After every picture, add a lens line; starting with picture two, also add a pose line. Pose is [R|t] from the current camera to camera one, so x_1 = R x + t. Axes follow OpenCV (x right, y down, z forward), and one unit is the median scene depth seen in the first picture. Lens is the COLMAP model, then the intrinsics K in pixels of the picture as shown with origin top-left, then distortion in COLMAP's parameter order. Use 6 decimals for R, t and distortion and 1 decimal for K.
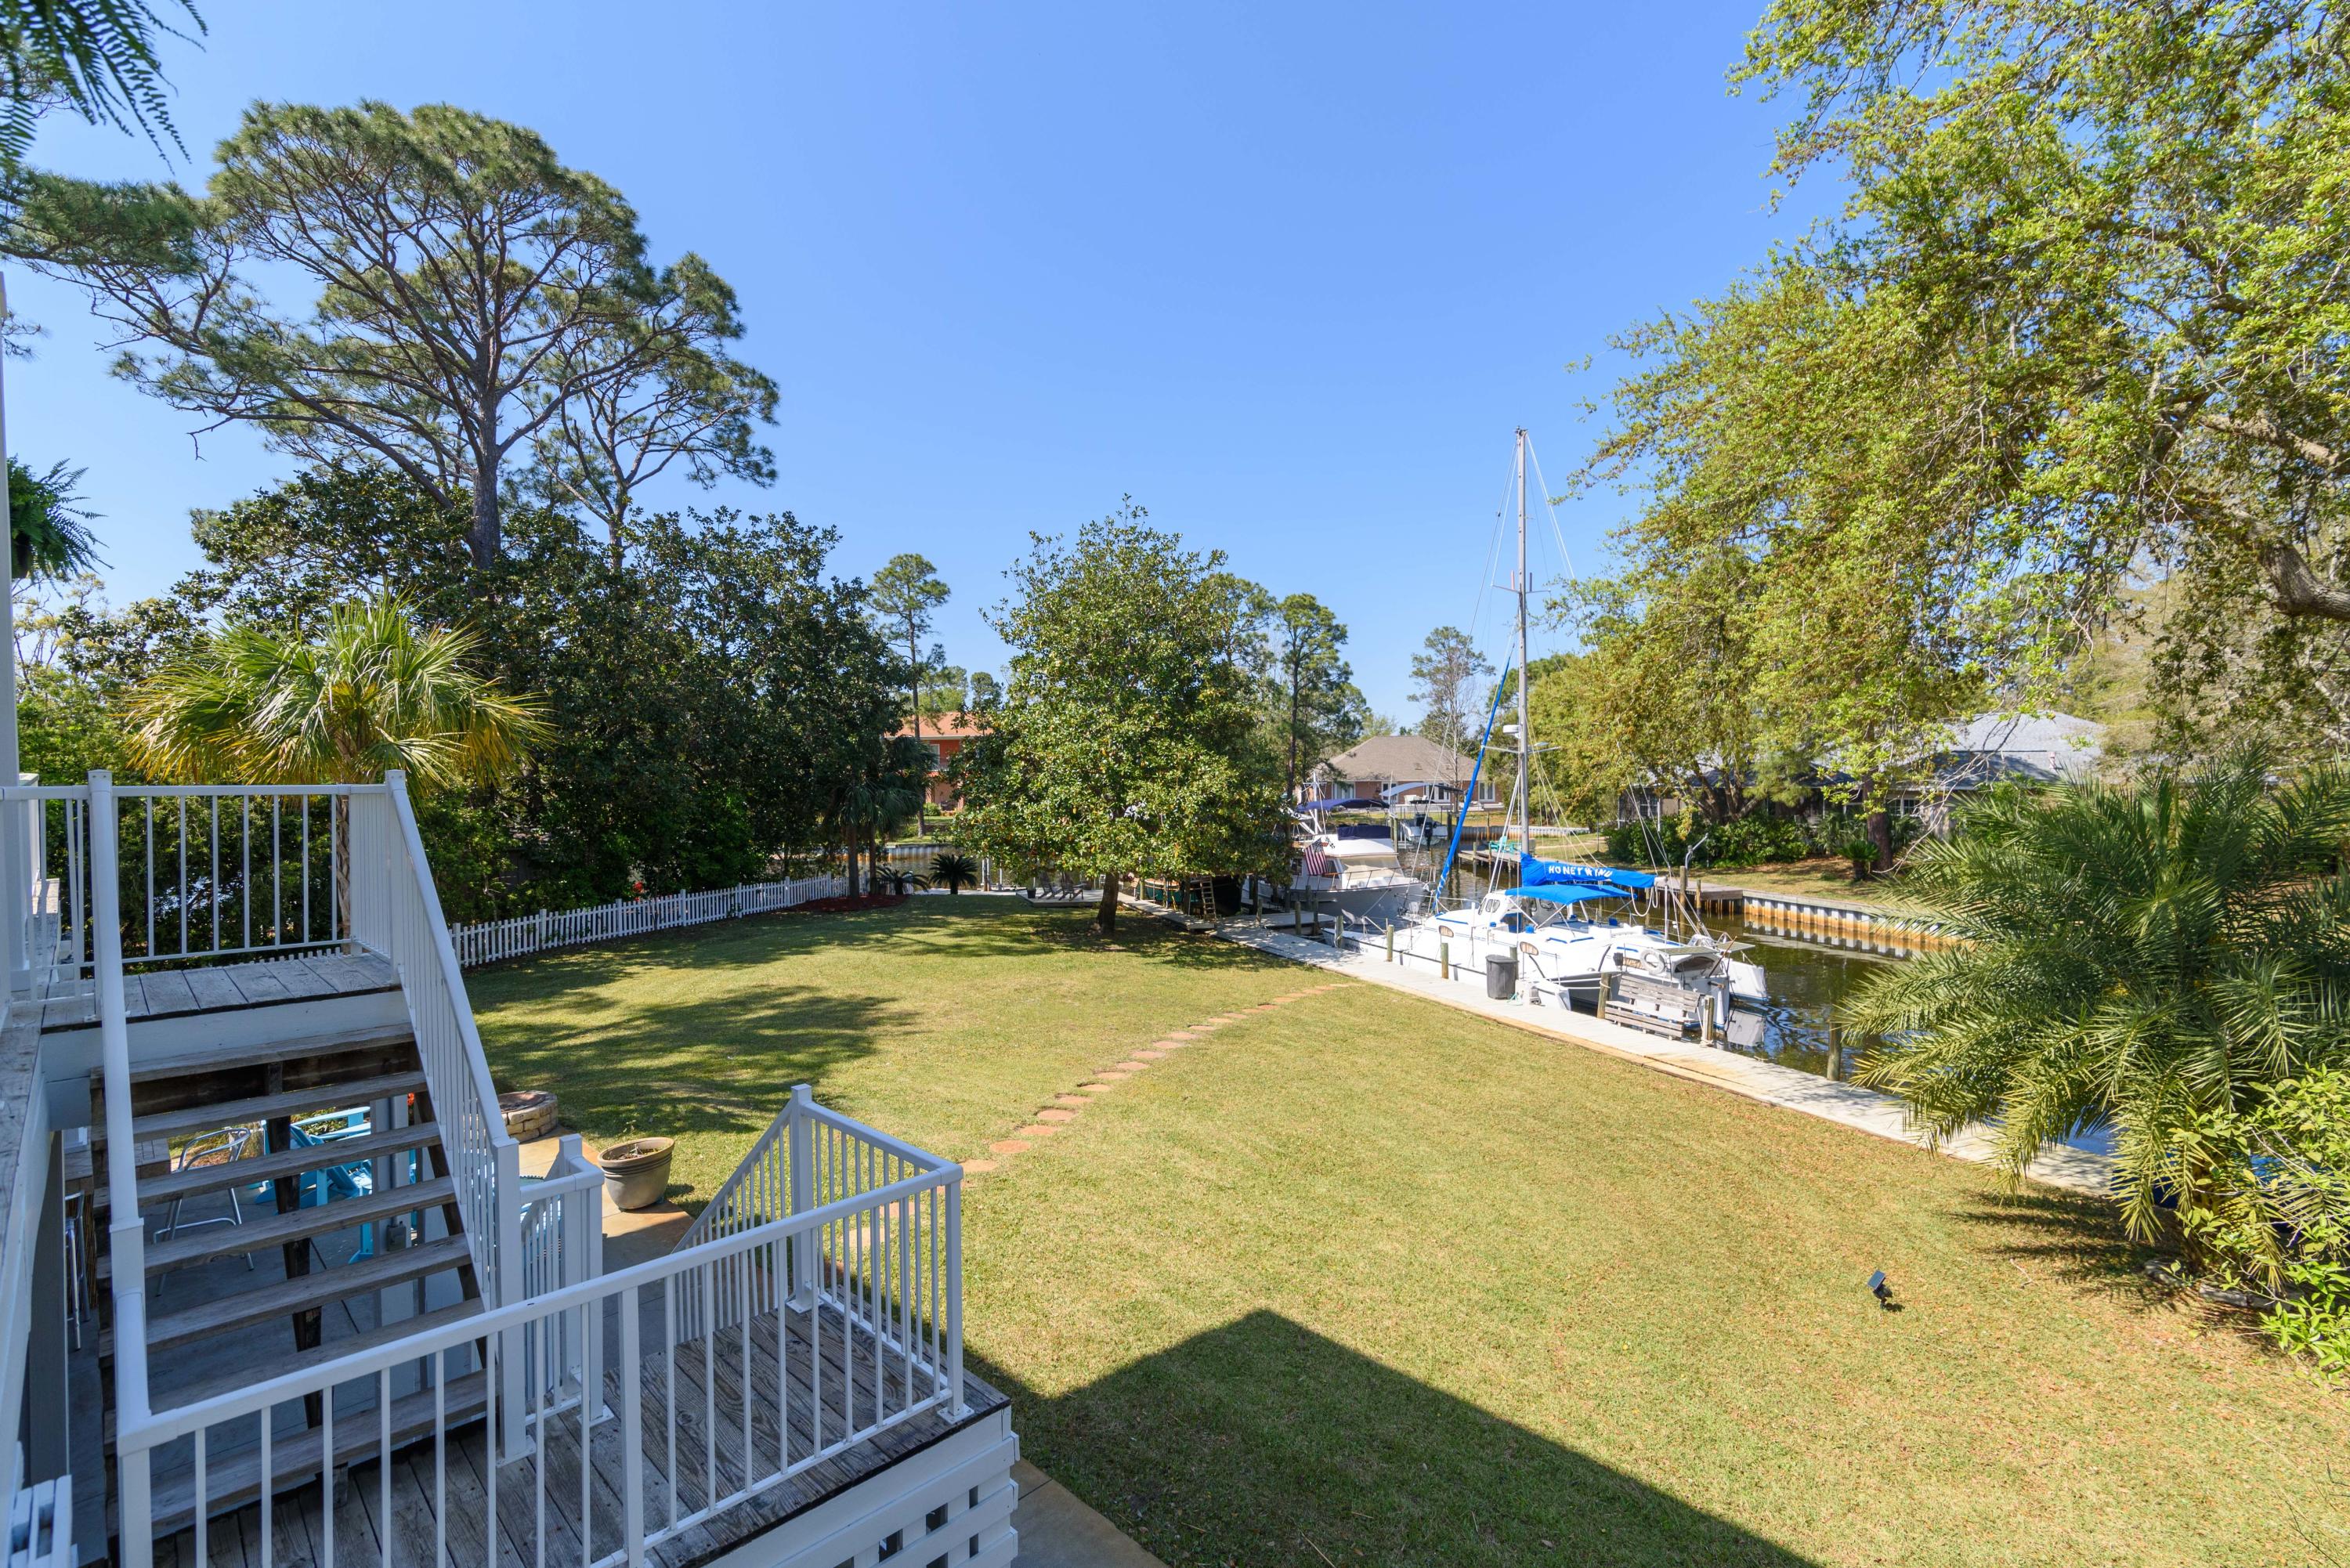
lens RADIAL K [[1060.8, 0, 1207.8], [0, 1060.8, 789.1], [0, 0, 1]] dist [0.014208, -0.002897]
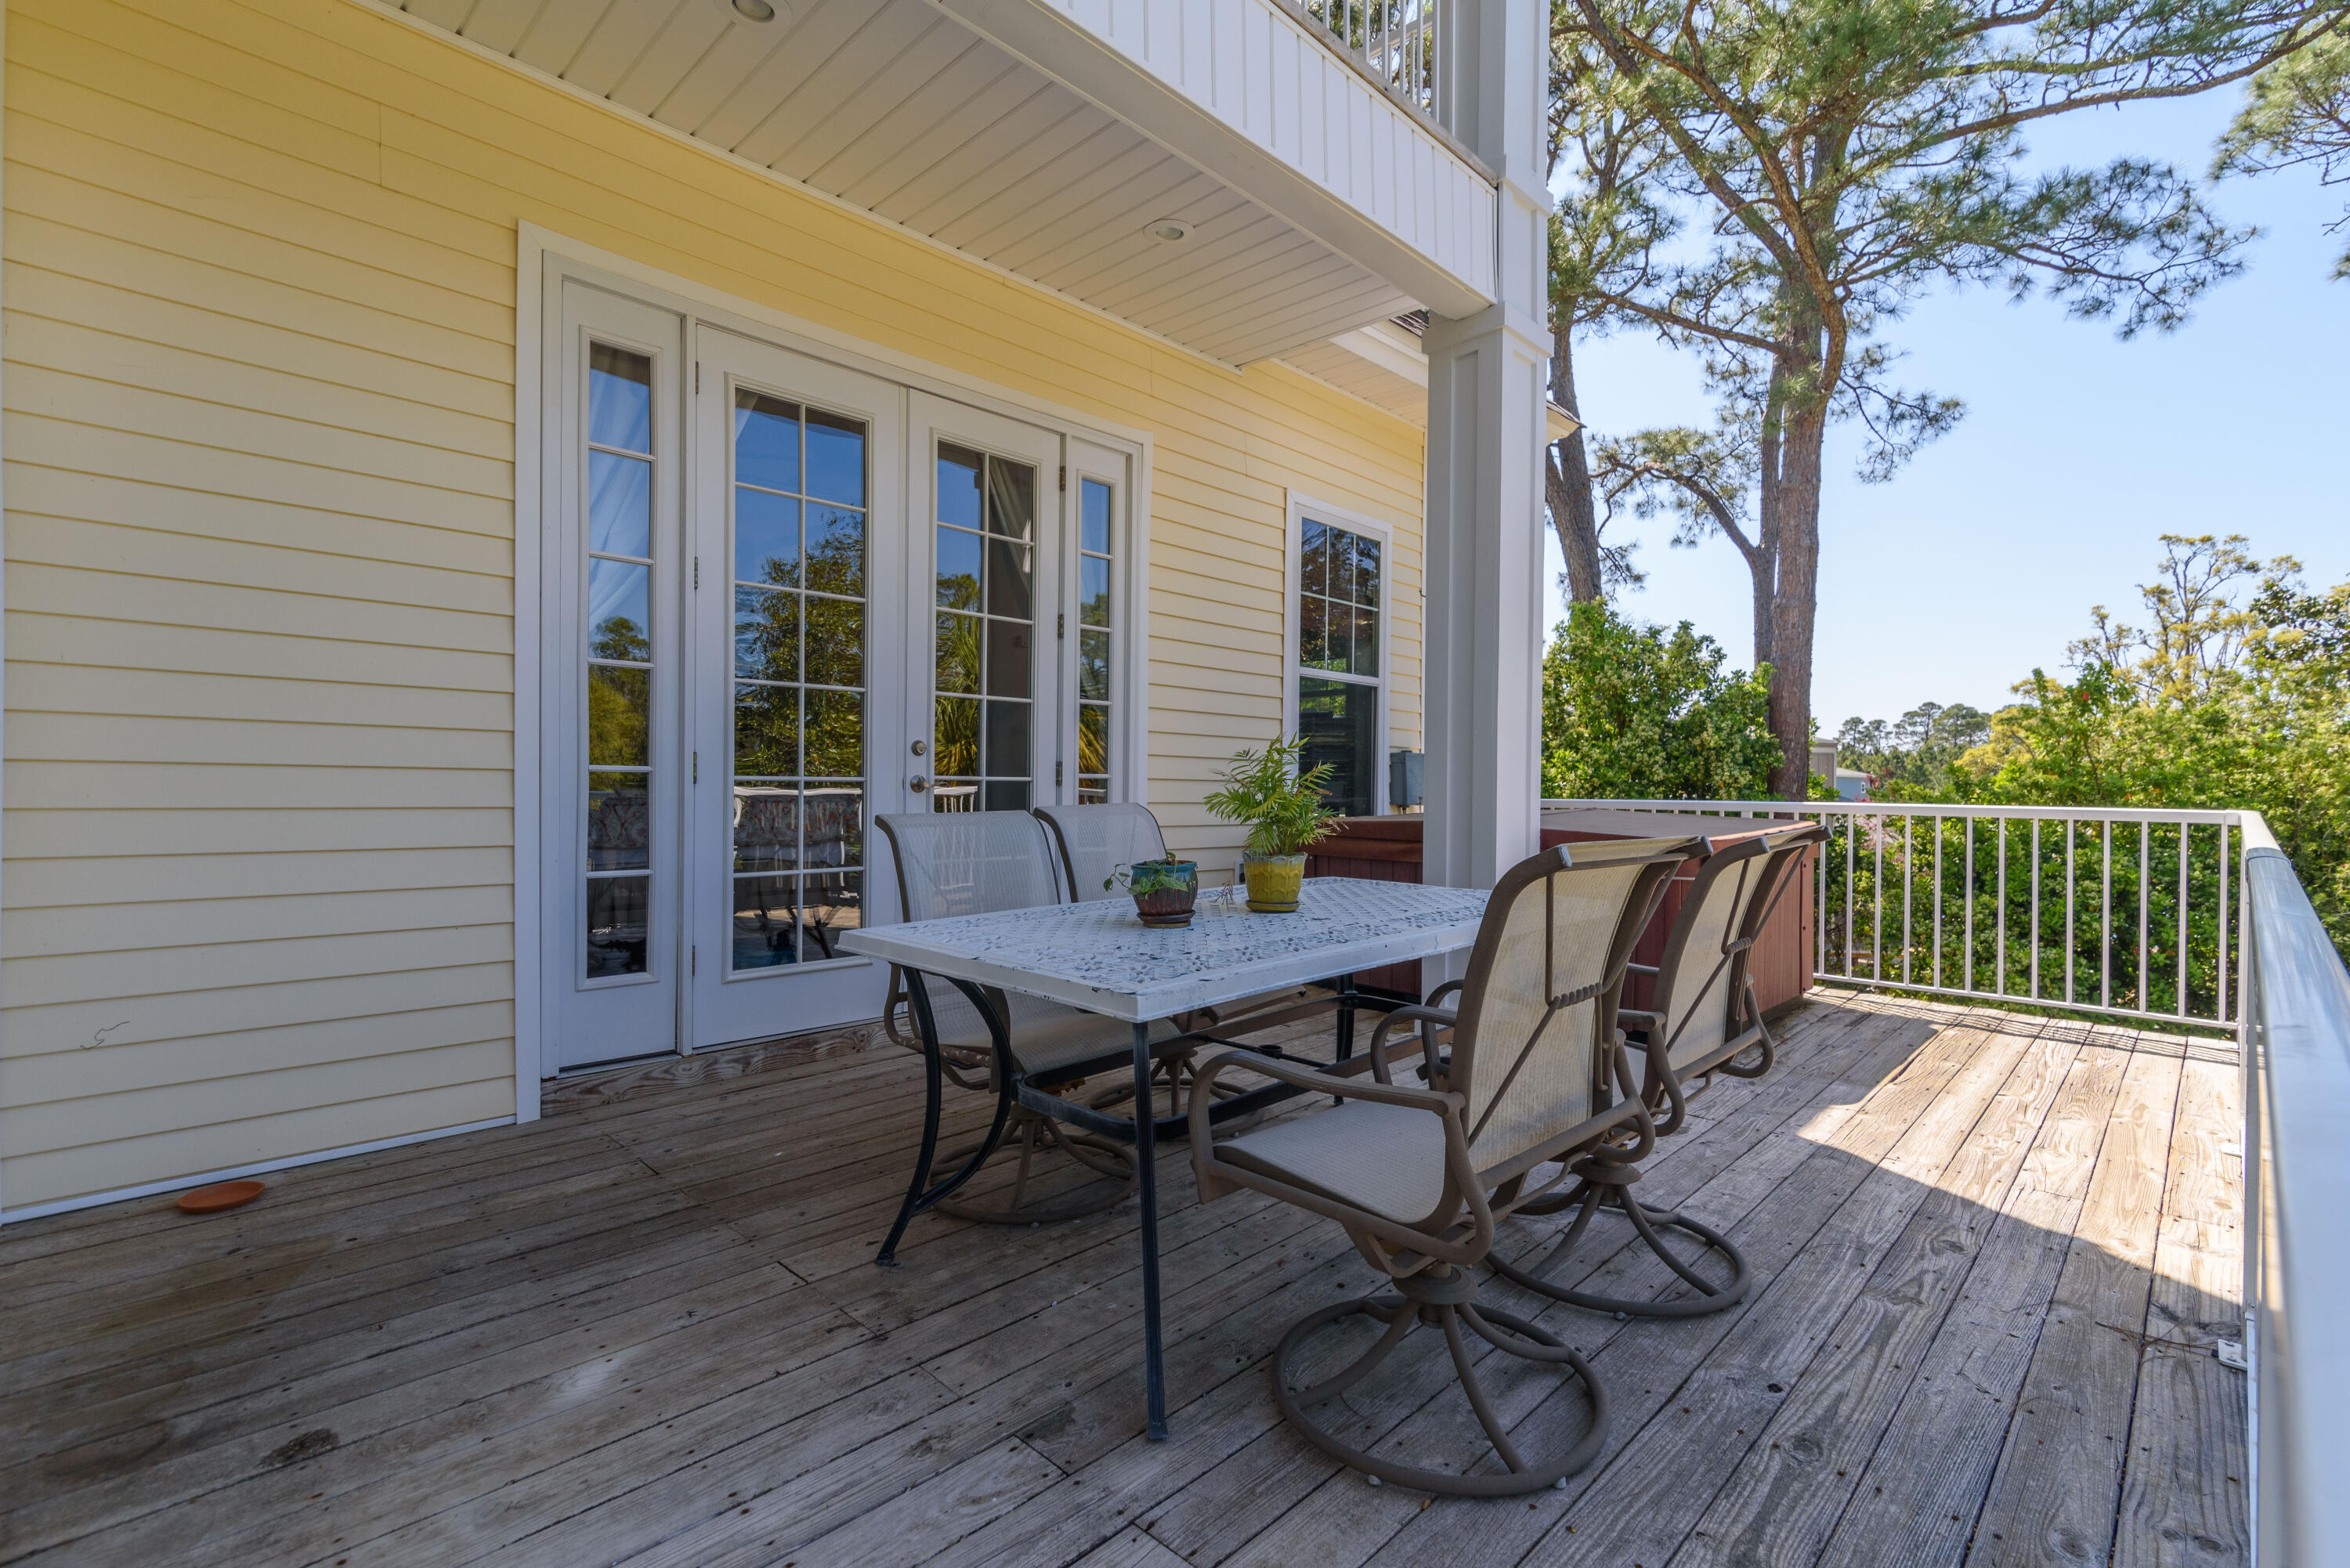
lens RADIAL K [[1060.8, 0, 1186.2], [0, 1060.8, 796.0], [0, 0, 1]] dist [0.014208, -0.002897]
pose [[-0.017483, 0.019815, -0.999651, -0.207801], [-0.031063, 0.999310, 0.020351, -0.005094], [0.999365, 0.031408, -0.016855, 0.183682]]
